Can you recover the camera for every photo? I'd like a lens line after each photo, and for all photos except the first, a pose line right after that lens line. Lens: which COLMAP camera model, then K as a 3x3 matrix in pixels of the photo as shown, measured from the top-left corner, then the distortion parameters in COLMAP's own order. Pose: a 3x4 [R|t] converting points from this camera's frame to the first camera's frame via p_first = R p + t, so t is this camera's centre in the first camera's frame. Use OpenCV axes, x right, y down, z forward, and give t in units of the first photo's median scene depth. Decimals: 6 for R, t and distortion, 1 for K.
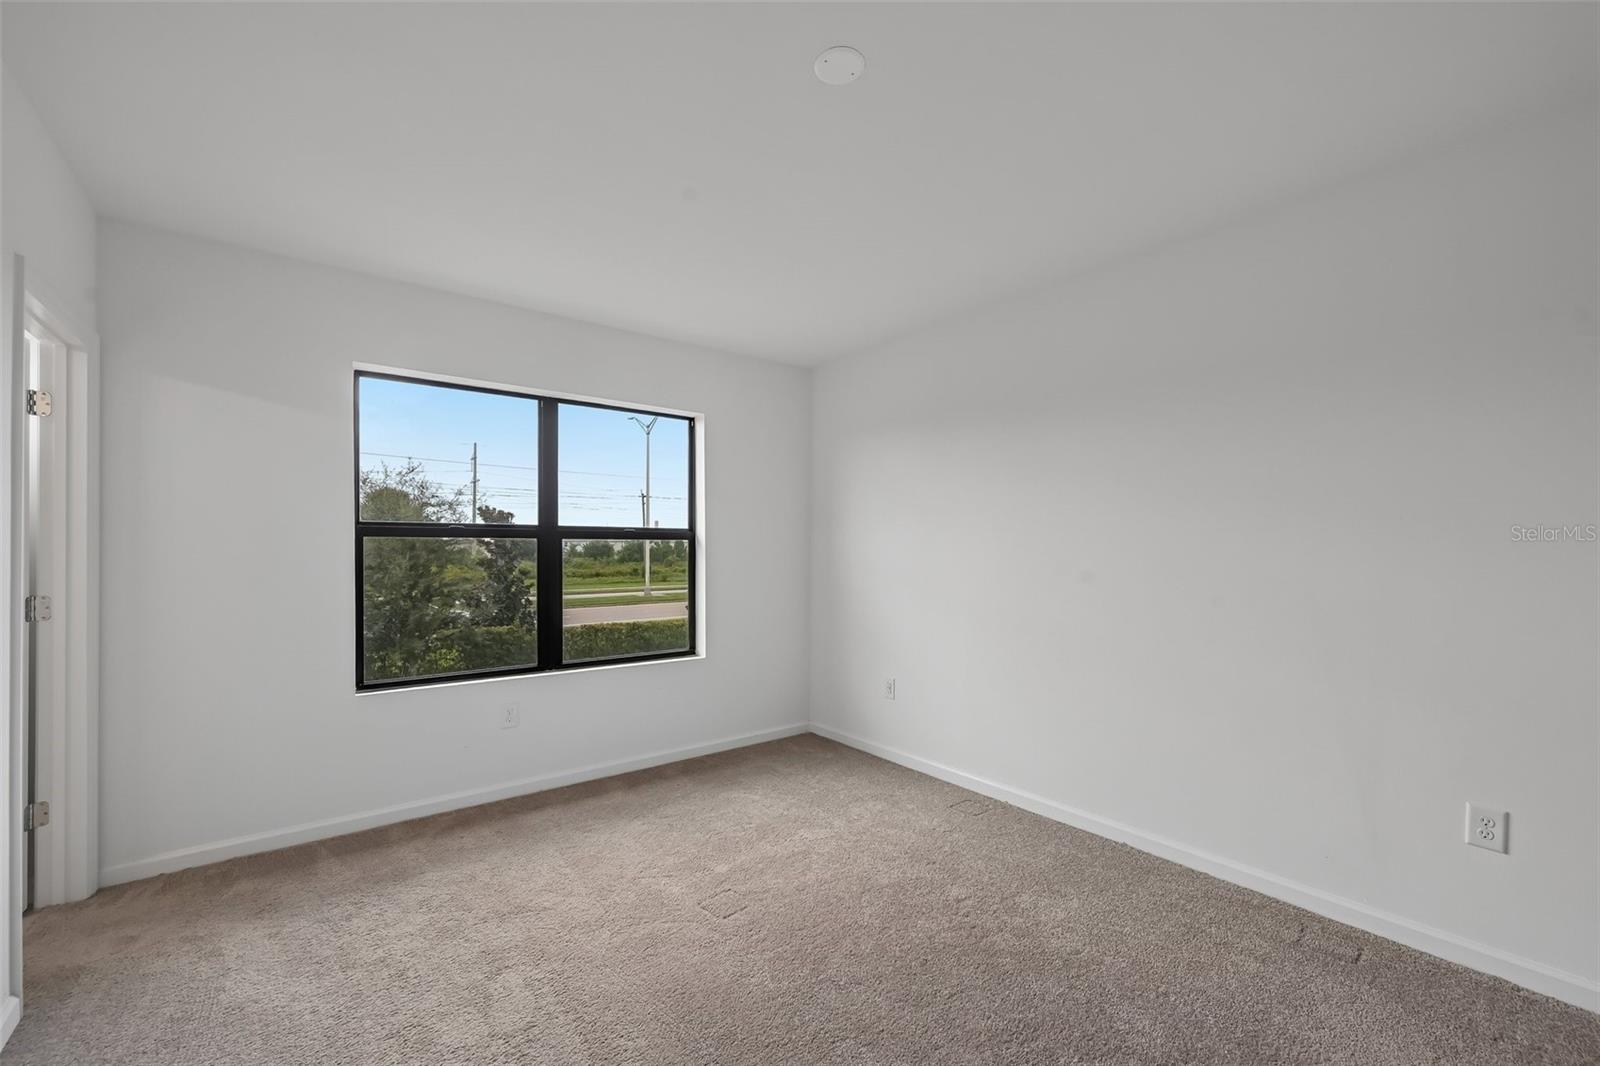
lens RADIAL K [[648.5, 0, 831.8], [0, 648.5, 540.9], [0, 0, 1]] dist [0.003925, -0.000753]
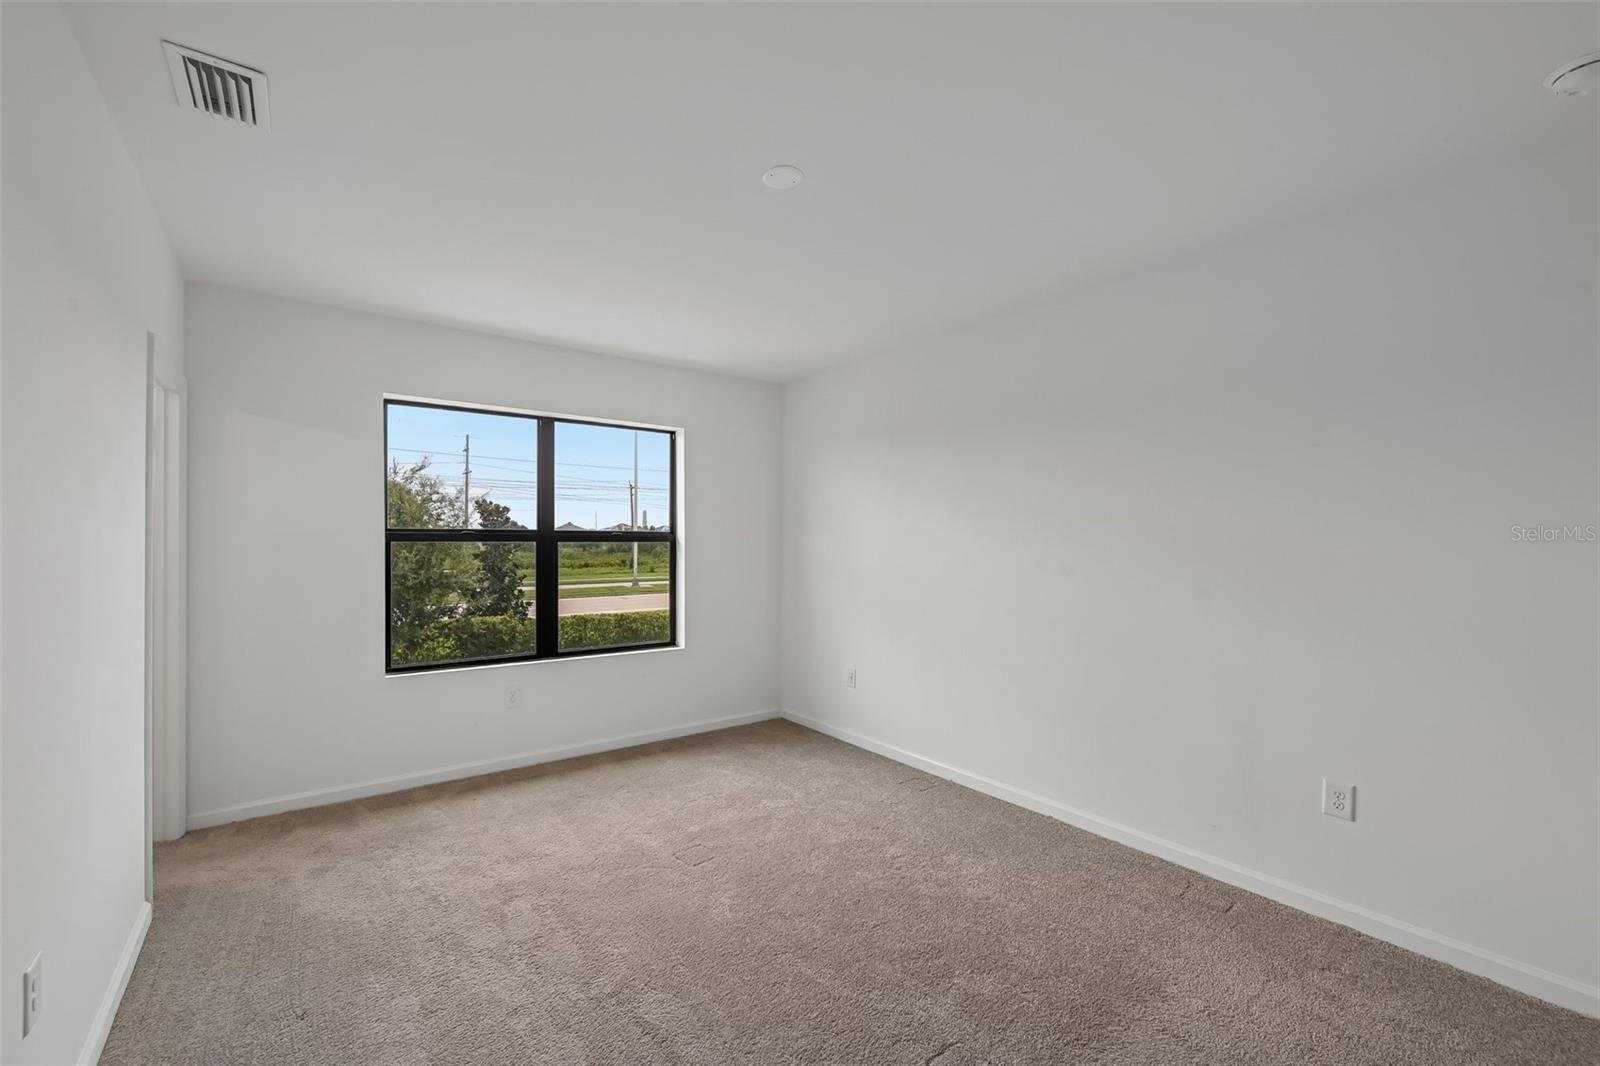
lens RADIAL K [[648.5, 0, 794.9], [0, 648.5, 537.9], [0, 0, 1]] dist [0.003925, -0.000753]
pose [[0.999345, 0.004227, -0.035939, 0.052519], [-0.003958, 0.999964, 0.007541, -0.028236], [0.035970, -0.007393, 0.999326, -0.159599]]
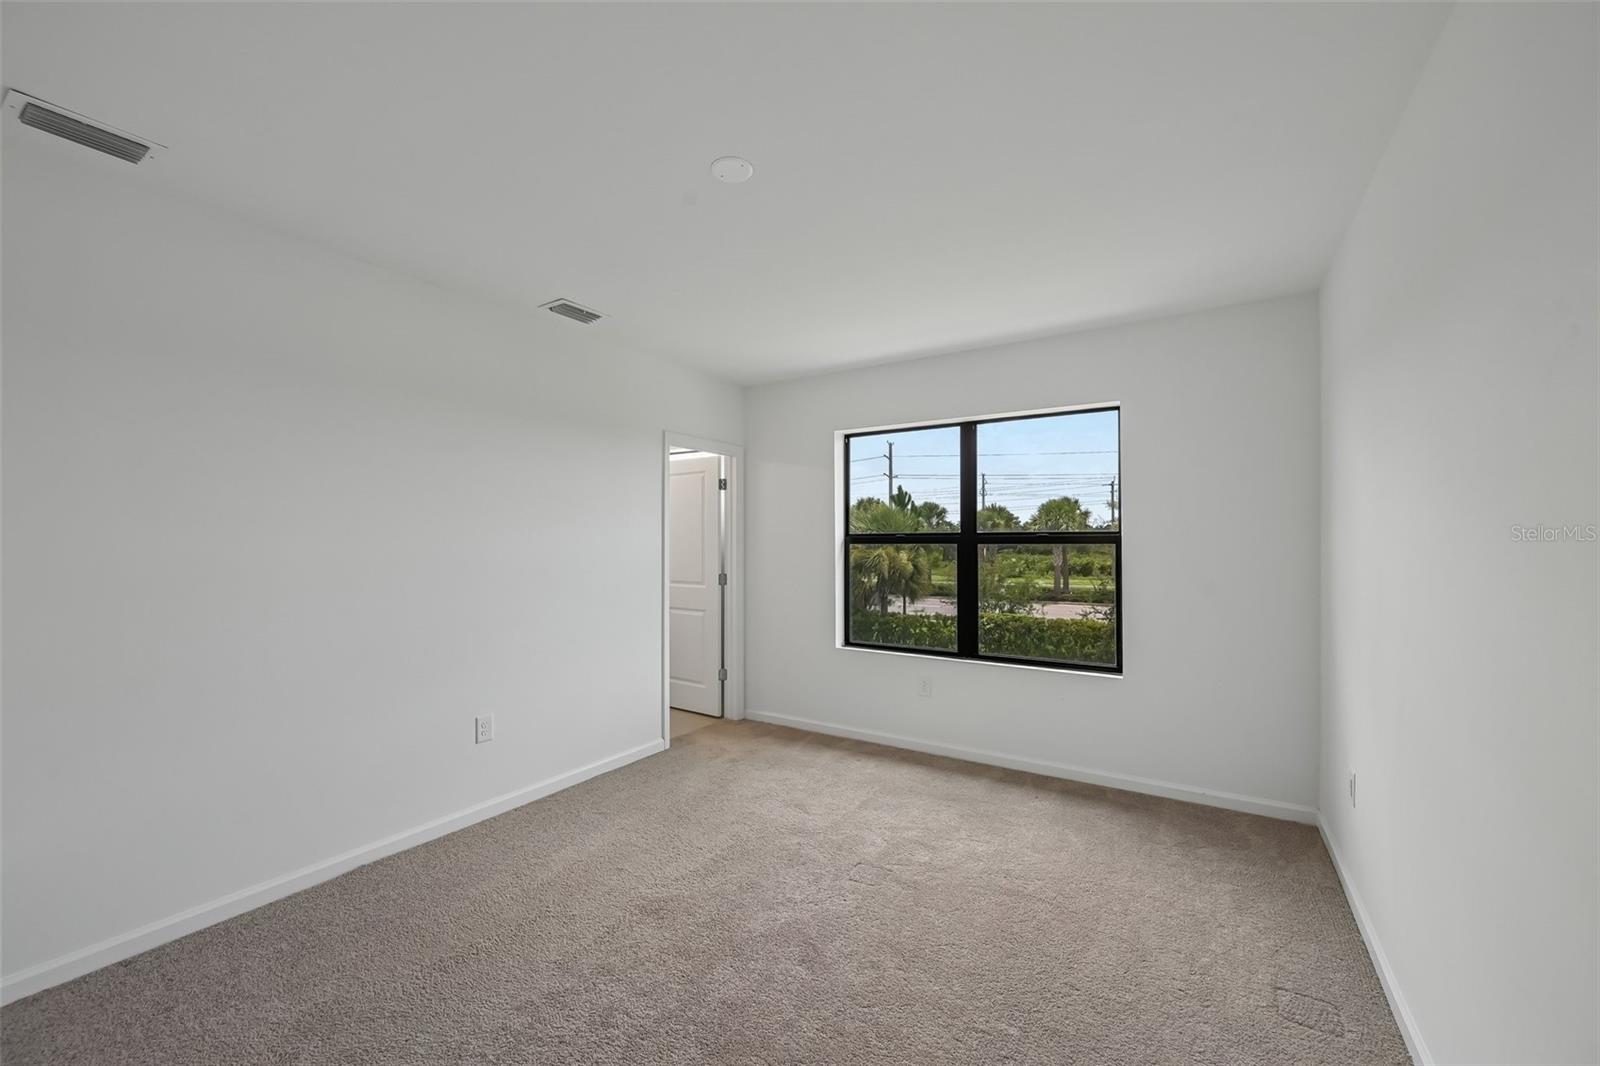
lens RADIAL K [[648.5, 0, 793.8], [0, 648.5, 540.1], [0, 0, 1]] dist [0.003925, -0.000753]
pose [[0.316562, -0.004151, -0.948563, 0.770835], [0.013281, 0.999912, 0.000056, -0.020254], [0.948479, -0.012616, 0.316589, 0.466372]]
